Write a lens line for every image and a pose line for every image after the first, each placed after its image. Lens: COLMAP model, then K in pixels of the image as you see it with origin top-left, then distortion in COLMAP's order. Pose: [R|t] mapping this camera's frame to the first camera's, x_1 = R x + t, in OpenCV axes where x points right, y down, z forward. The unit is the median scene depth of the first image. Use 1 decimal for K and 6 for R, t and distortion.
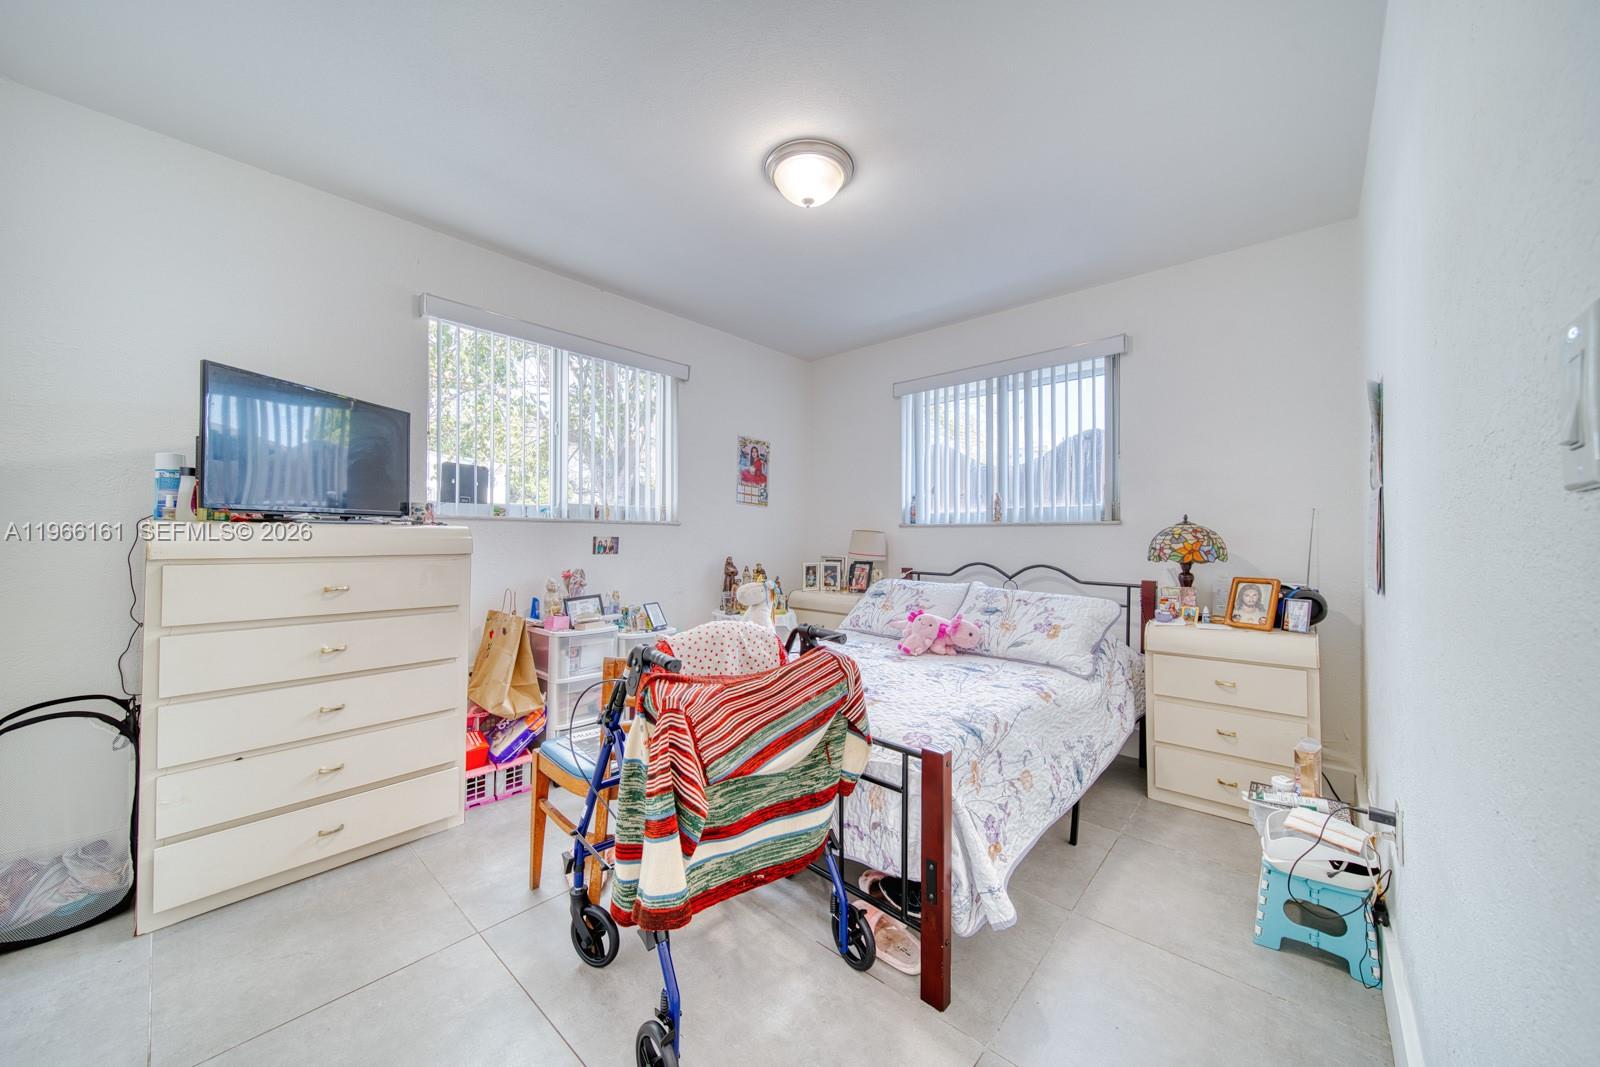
lens RADIAL K [[567.0, 0, 797.3], [0, 567.0, 521.8], [0, 0, 1]] dist [0.000002, -0.001329]
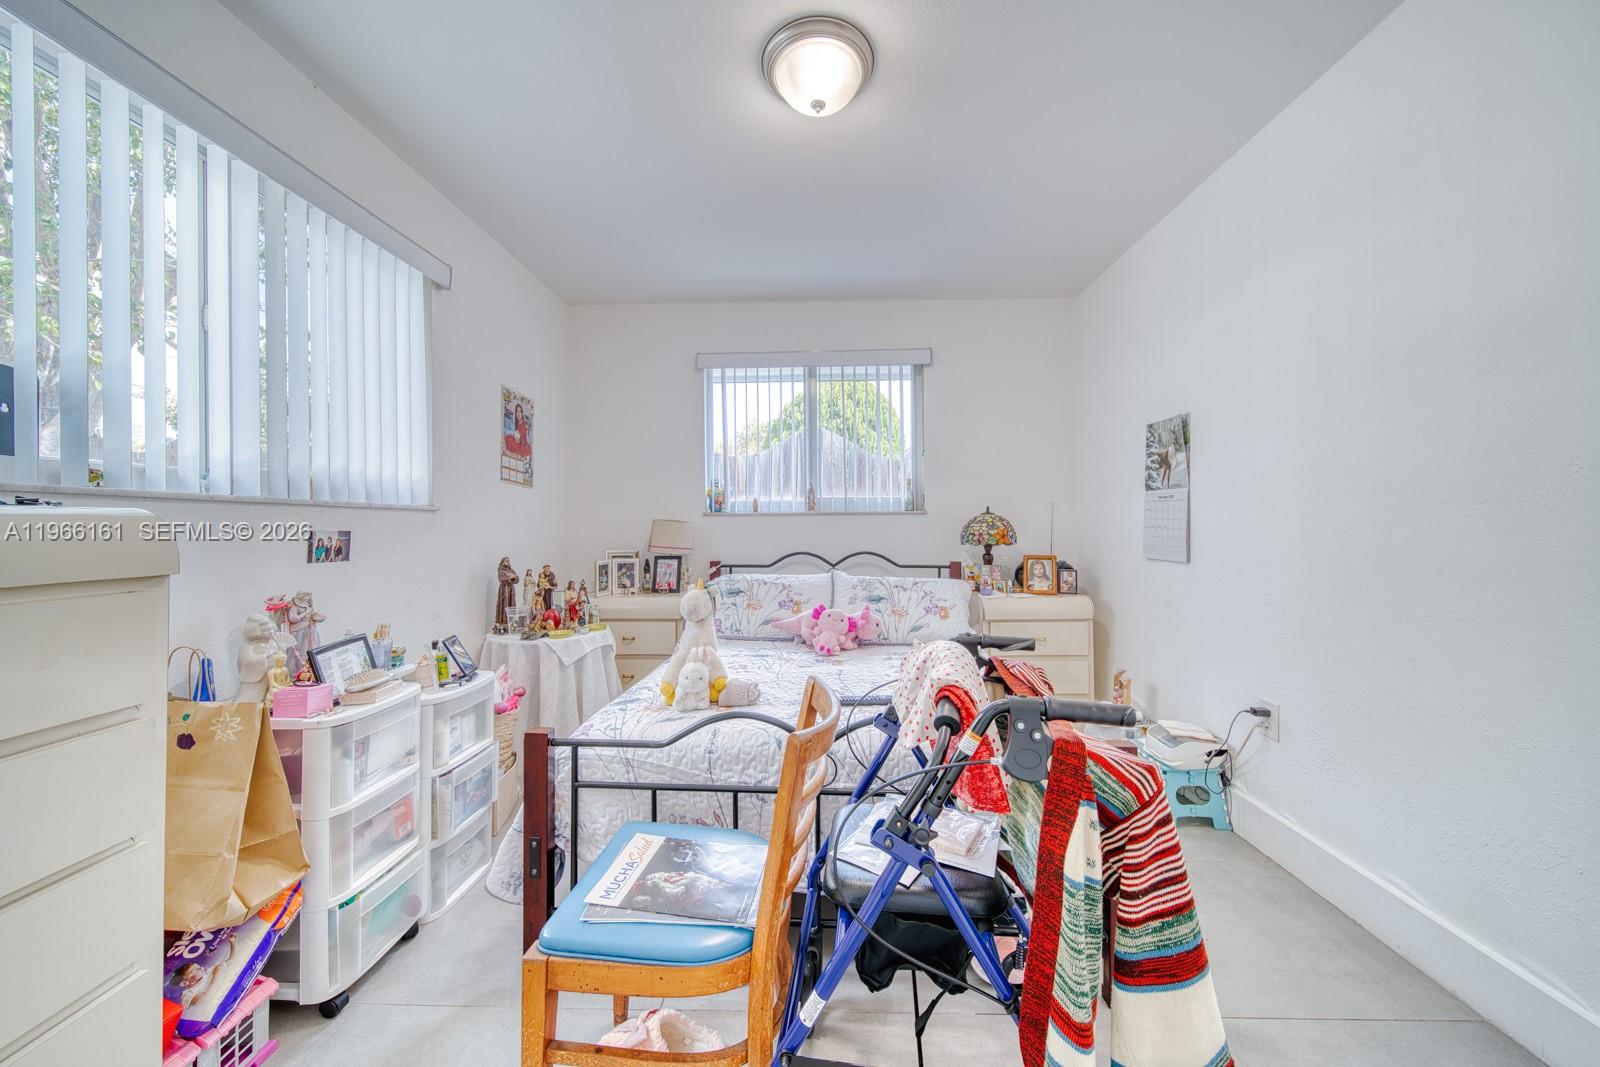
lens RADIAL K [[567.0, 0, 797.3], [0, 567.0, 521.8], [0, 0, 1]] dist [0.000002, -0.001329]
pose [[0.763228, -0.003651, 0.646119, -0.364553], [-0.008196, 0.999849, 0.015332, 0.005009], [-0.646077, -0.016997, 0.763083, 0.286733]]
